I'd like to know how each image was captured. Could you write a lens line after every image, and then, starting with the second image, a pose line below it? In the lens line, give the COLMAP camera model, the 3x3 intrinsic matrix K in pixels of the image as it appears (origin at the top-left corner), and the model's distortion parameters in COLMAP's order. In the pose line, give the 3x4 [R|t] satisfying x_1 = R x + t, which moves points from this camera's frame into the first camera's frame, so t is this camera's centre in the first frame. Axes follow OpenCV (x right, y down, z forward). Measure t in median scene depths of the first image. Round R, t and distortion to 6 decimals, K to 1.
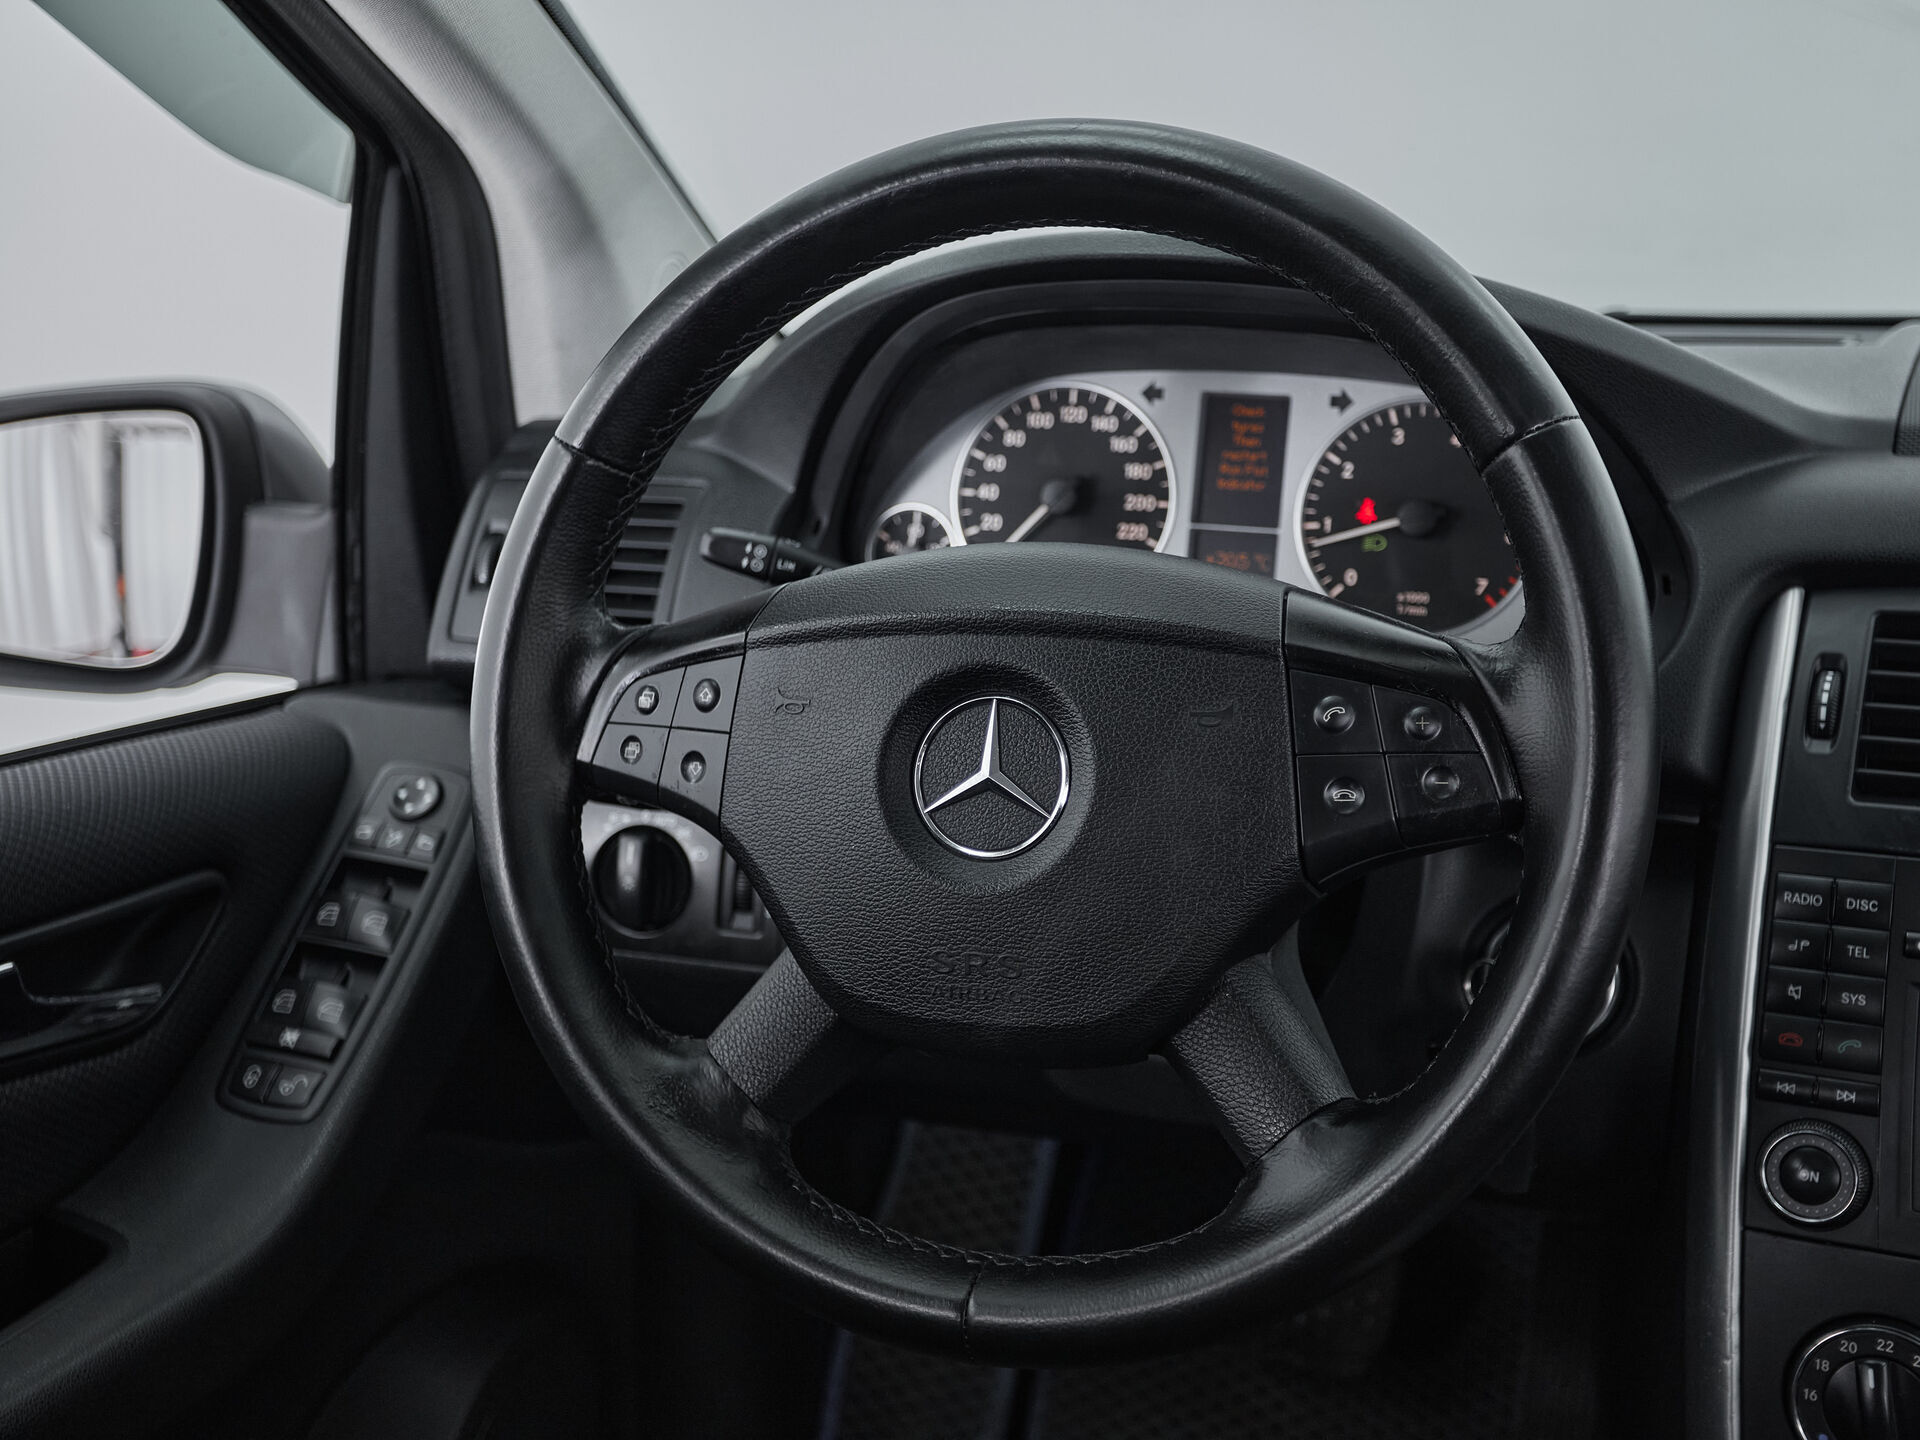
lens RADIAL K [[2289.3, 0, 973.9], [0, 2289.3, 712.0], [0, 0, 1]] dist [0.019475, 0.044845]
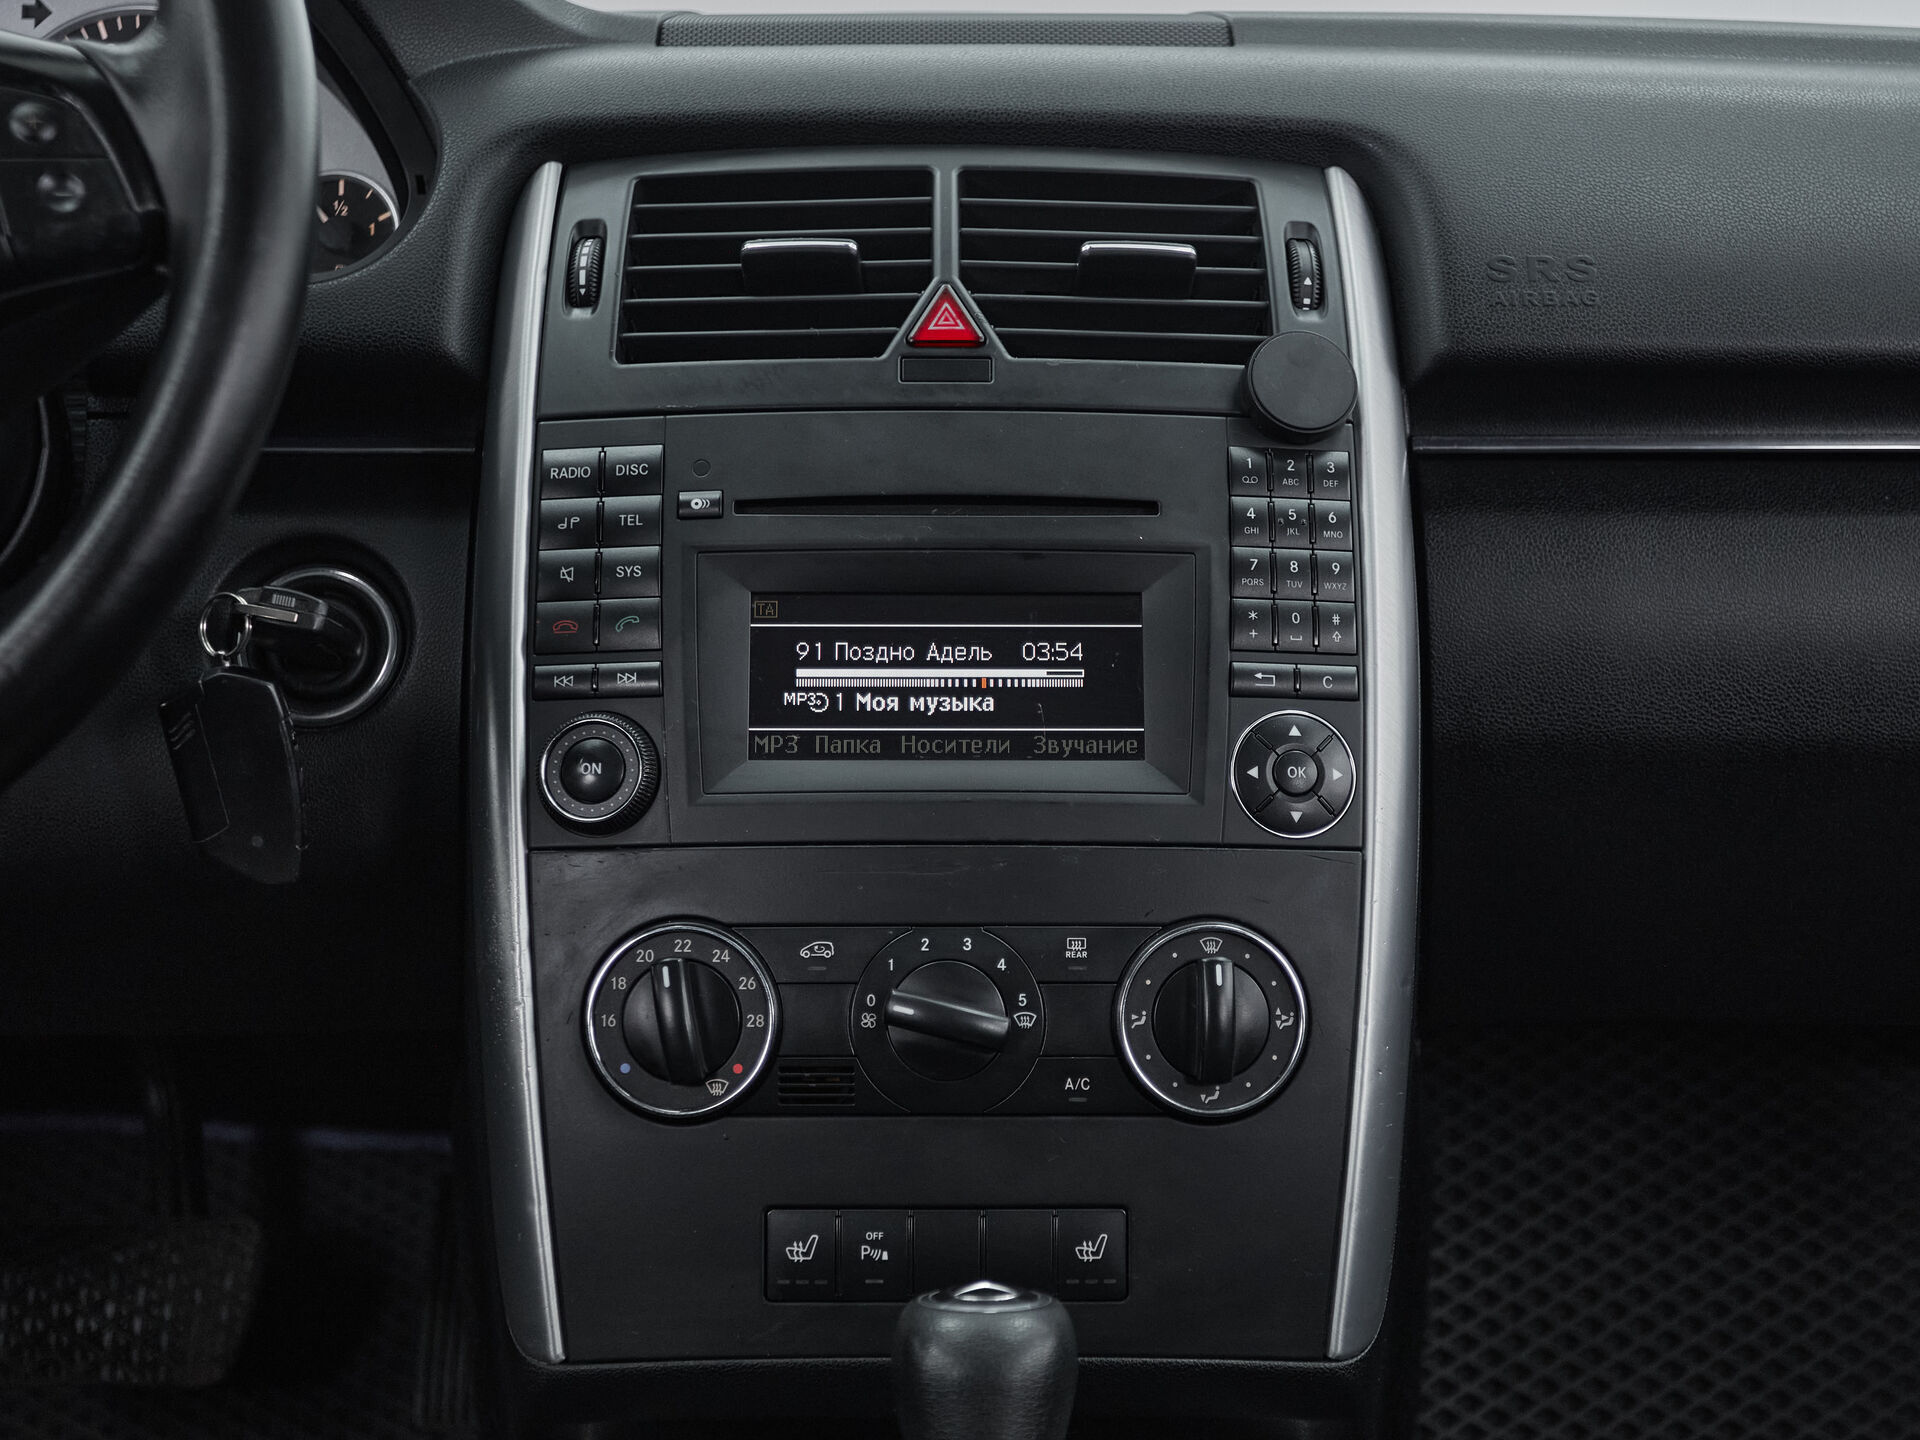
lens RADIAL K [[2646.4, 0, 960.0], [0, 2646.4, 720.0], [0, 0, 1]] dist [0.014626, 0.073961]
pose [[0.928635, -0.040658, 0.368761, 0.114461], [0.087215, 0.990045, -0.110473, 0.276804], [-0.360599, 0.134750, 0.922936, 0.028164]]
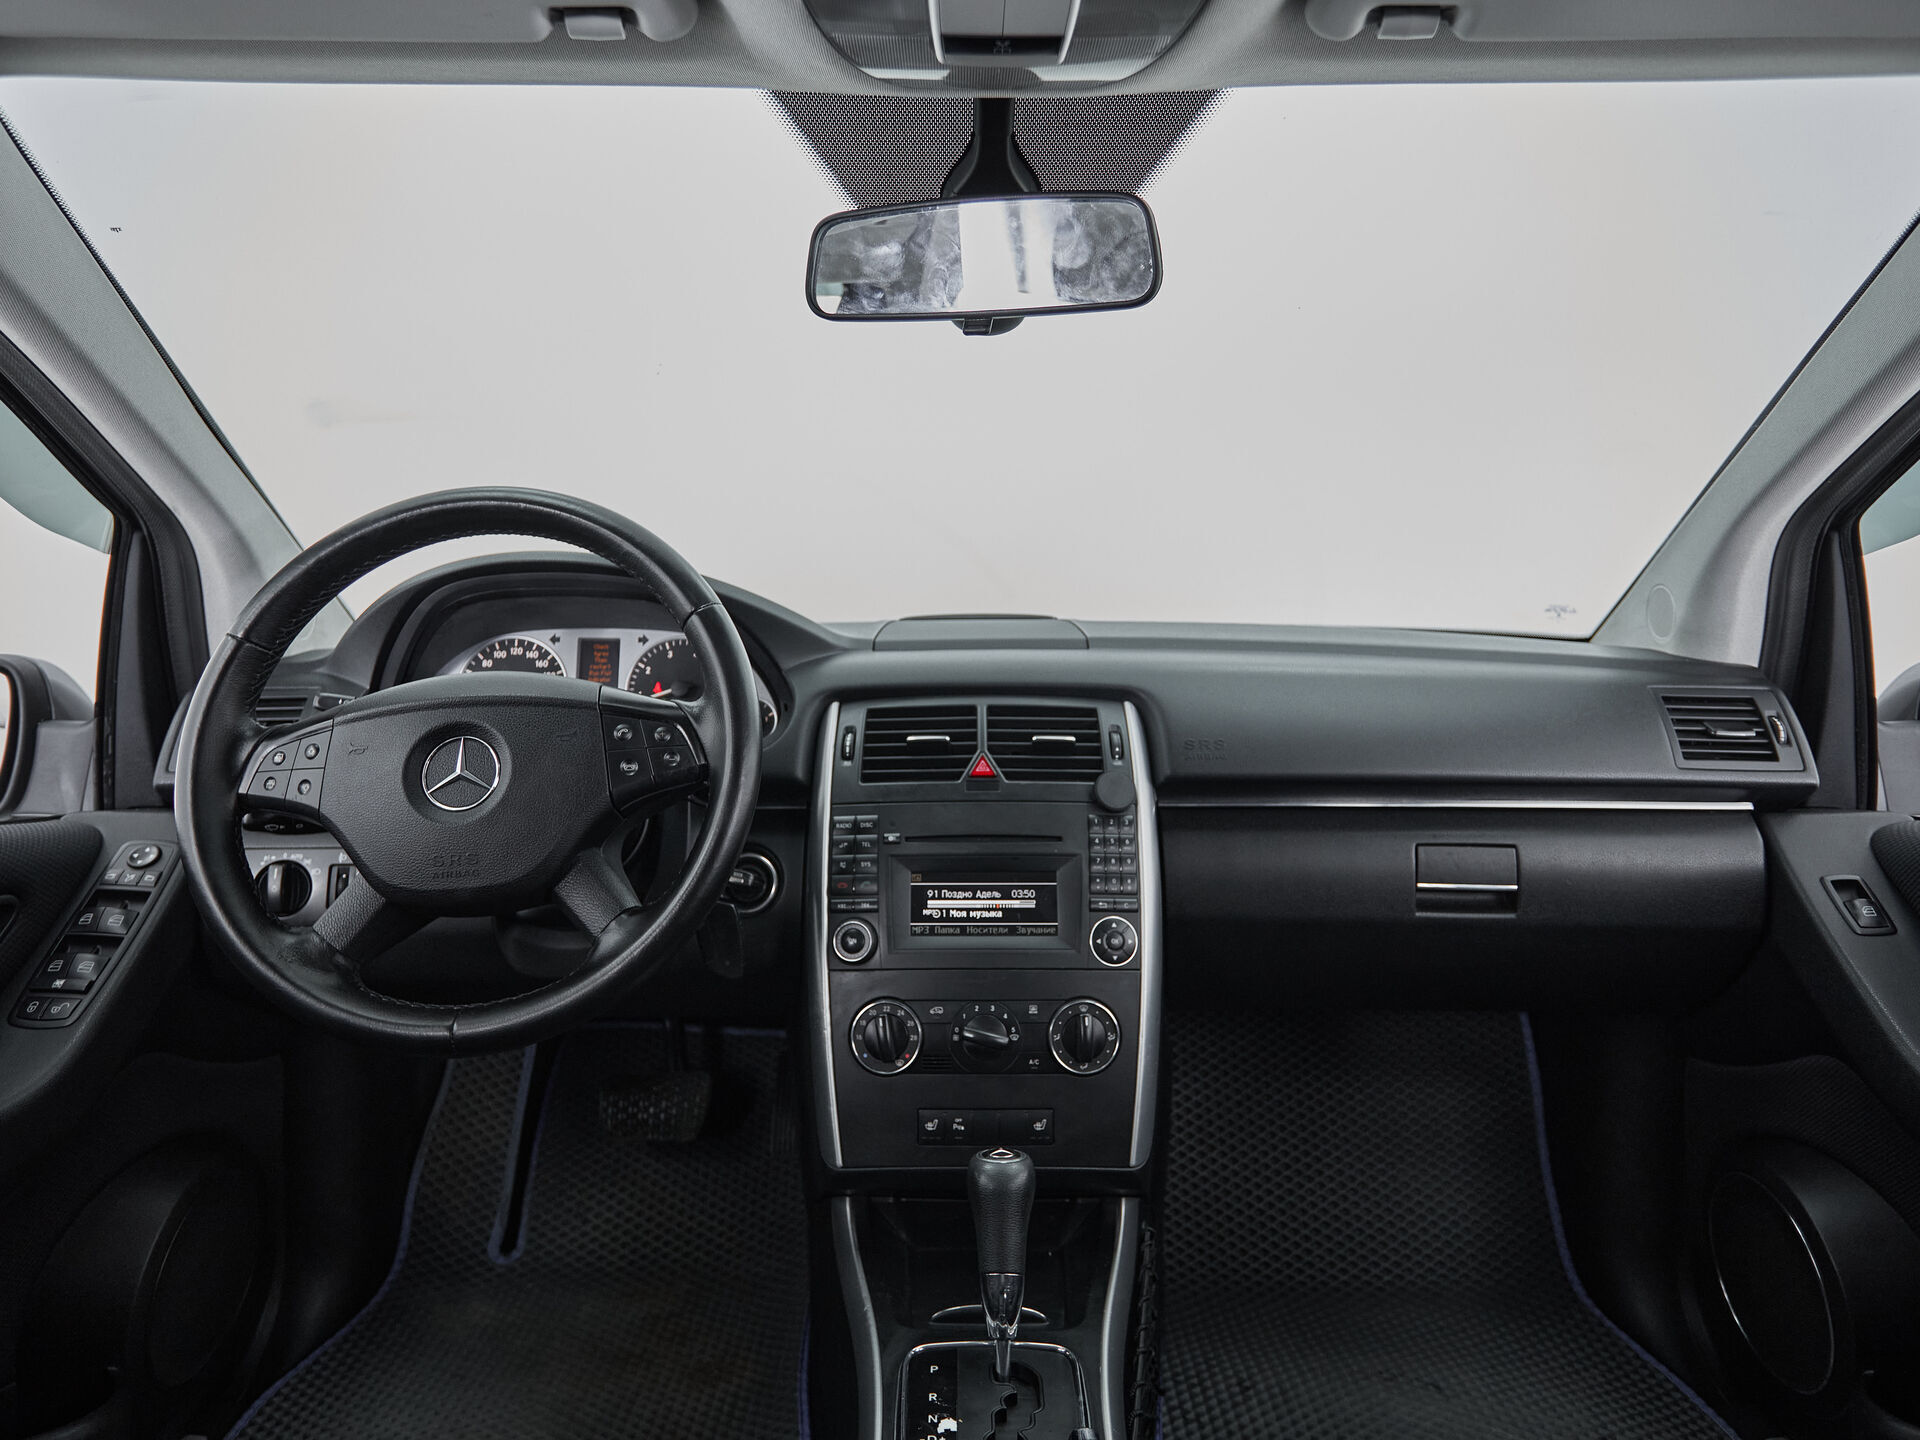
lens RADIAL K [[1159.4, 0, 949.2], [0, 1159.4, 716.2], [0, 0, 1]] dist [0.038965, -0.028121]
pose [[0.936575, -0.028082, 0.349341, 0.046076], [0.088274, 0.983550, -0.157598, 0.155875], [-0.339168, 0.178440, 0.923647, -0.144233]]
